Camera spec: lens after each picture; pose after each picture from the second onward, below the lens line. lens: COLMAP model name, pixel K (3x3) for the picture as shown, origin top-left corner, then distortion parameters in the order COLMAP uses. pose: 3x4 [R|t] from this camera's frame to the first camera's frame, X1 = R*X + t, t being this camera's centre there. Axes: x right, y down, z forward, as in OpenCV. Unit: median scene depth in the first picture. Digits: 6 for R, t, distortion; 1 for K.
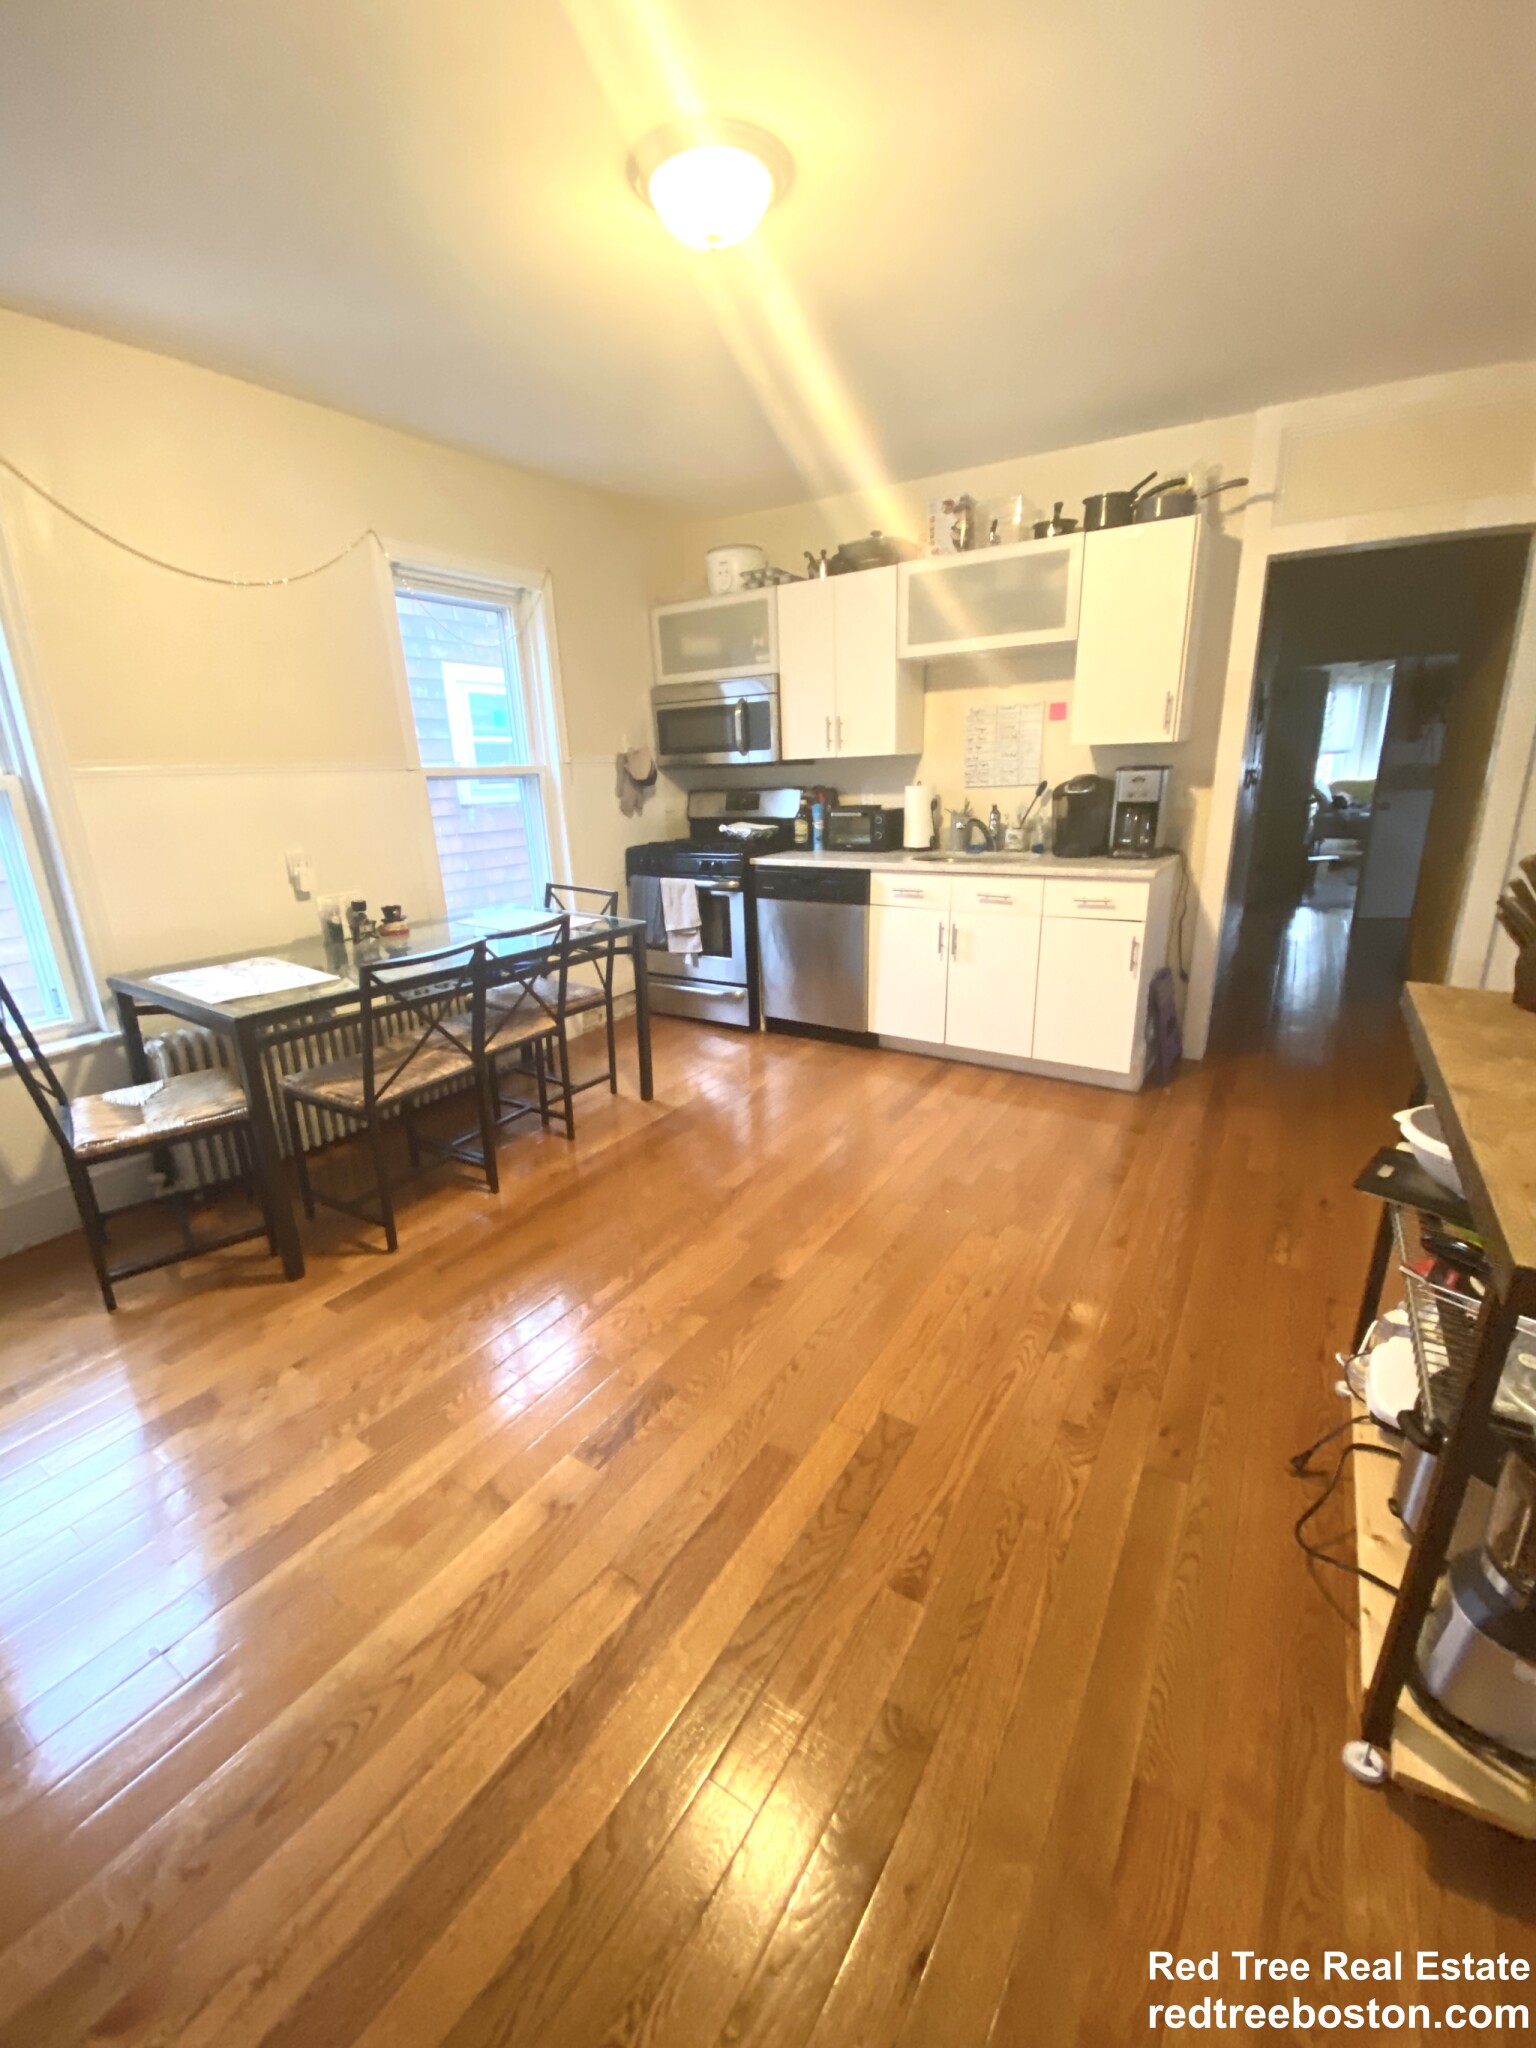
lens RADIAL K [[815.4, 0, 759.8], [0, 815.4, 1022.4], [0, 0, 1]] dist [0.000096, 0.000005]
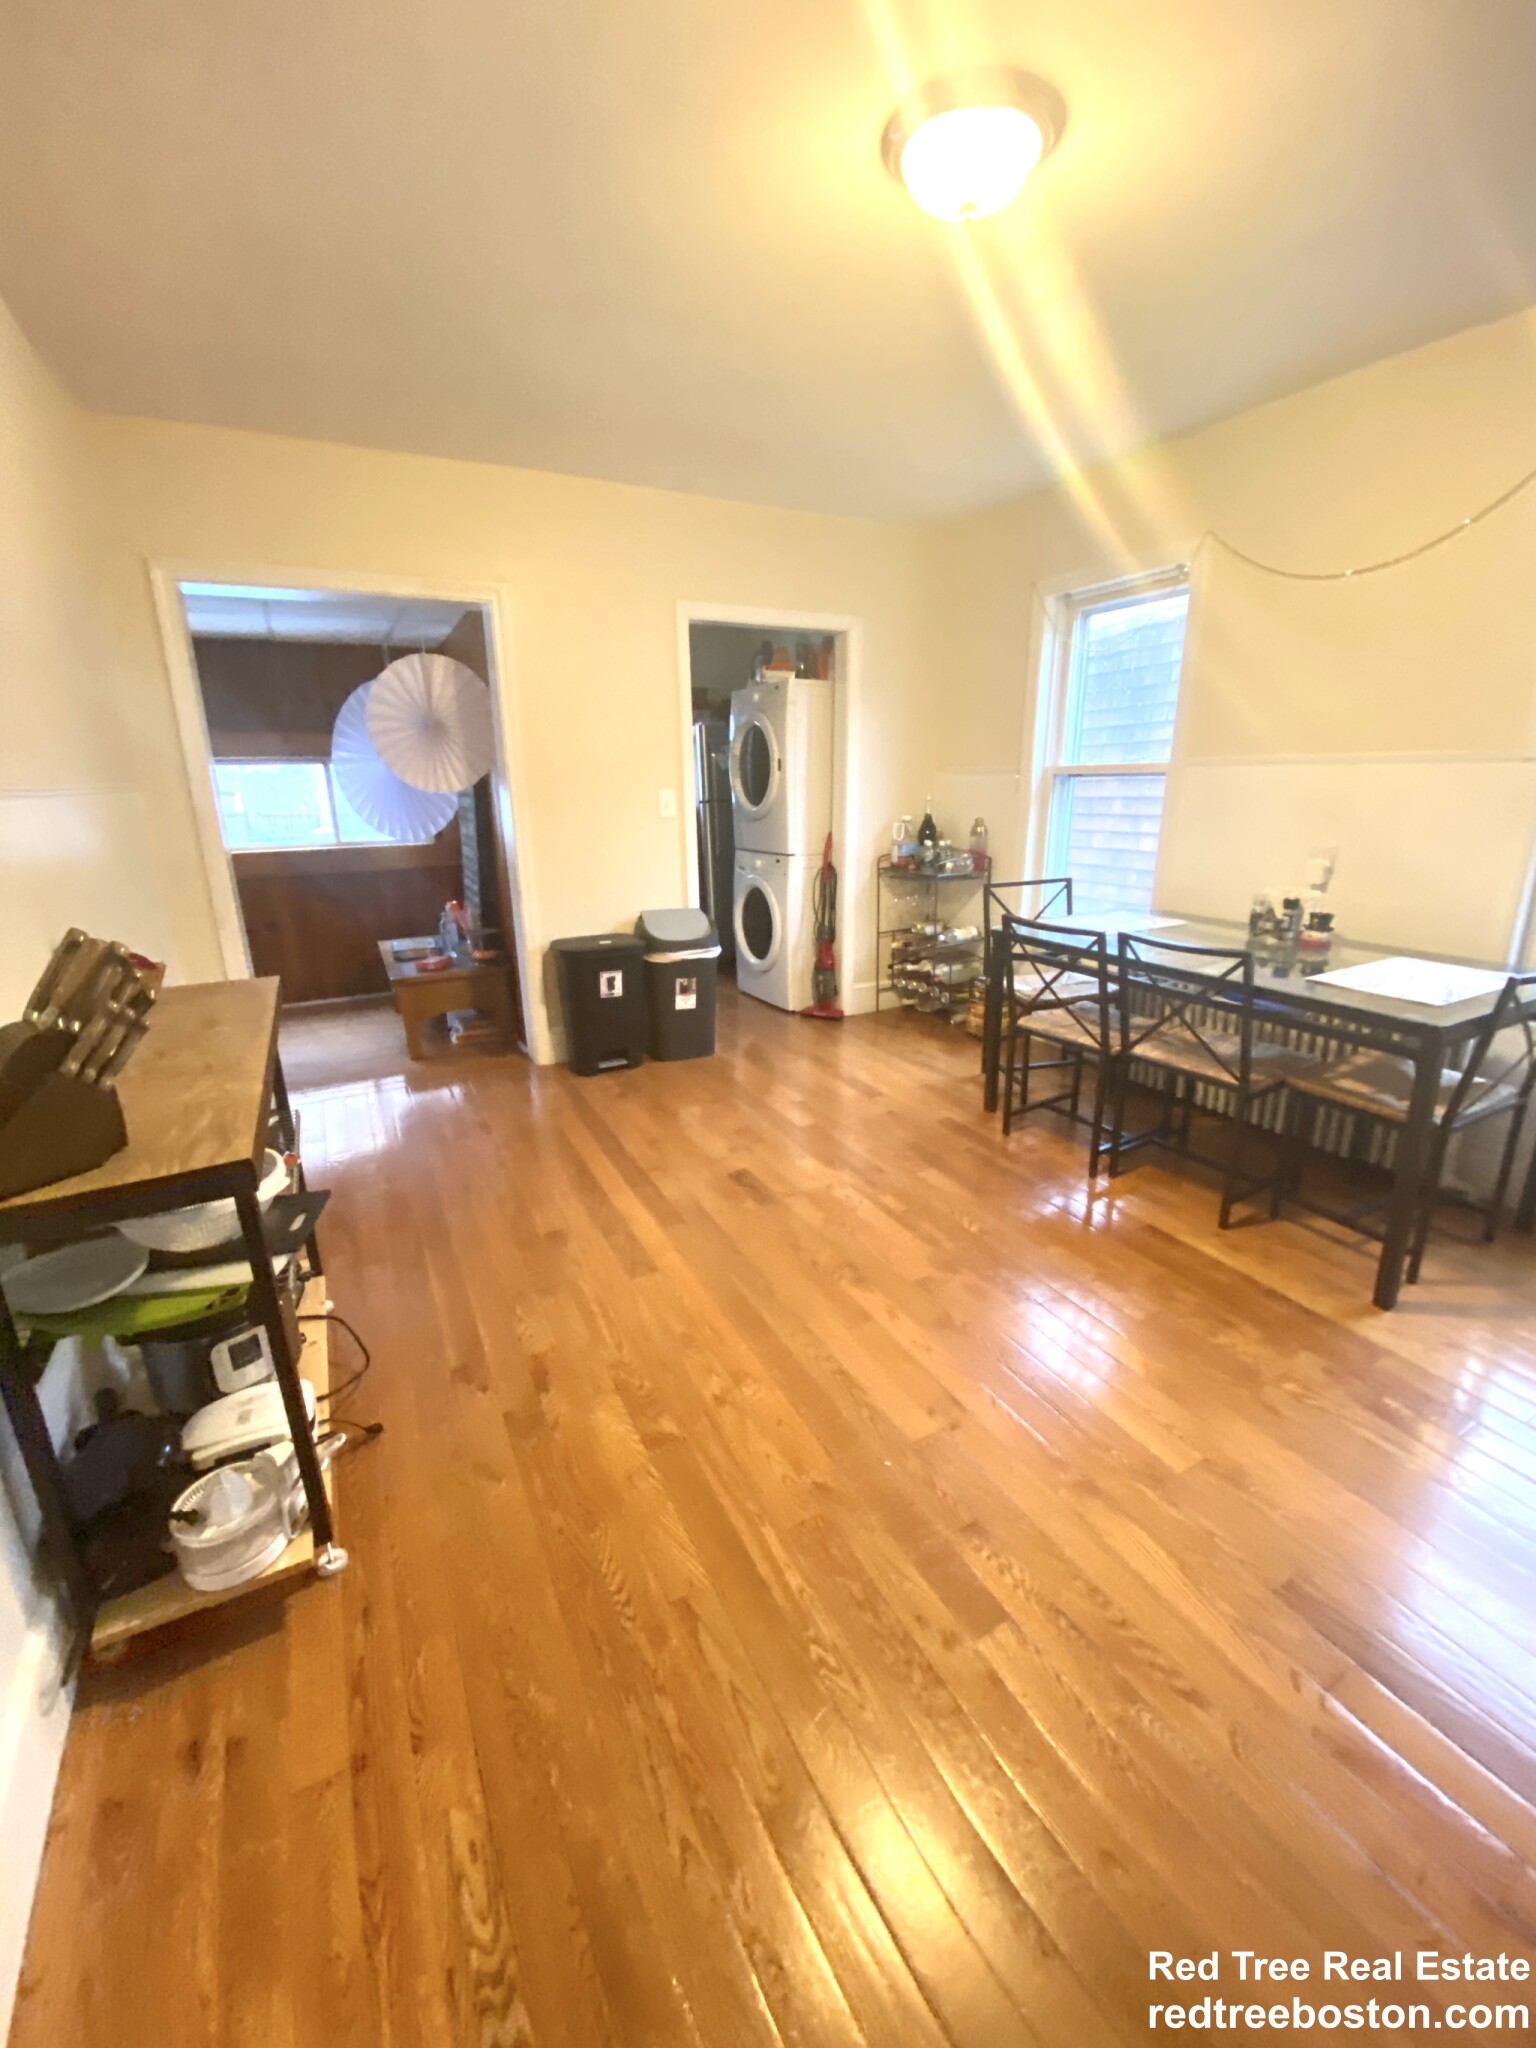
lens RADIAL K [[815.4, 0, 759.8], [0, 815.4, 1022.4], [0, 0, 1]] dist [0.000096, 0.000005]
pose [[-0.508666, 0.279320, -0.814395, 0.751751], [-0.222497, 0.871132, 0.437750, -0.356360], [0.831717, 0.403869, -0.380967, 1.074817]]
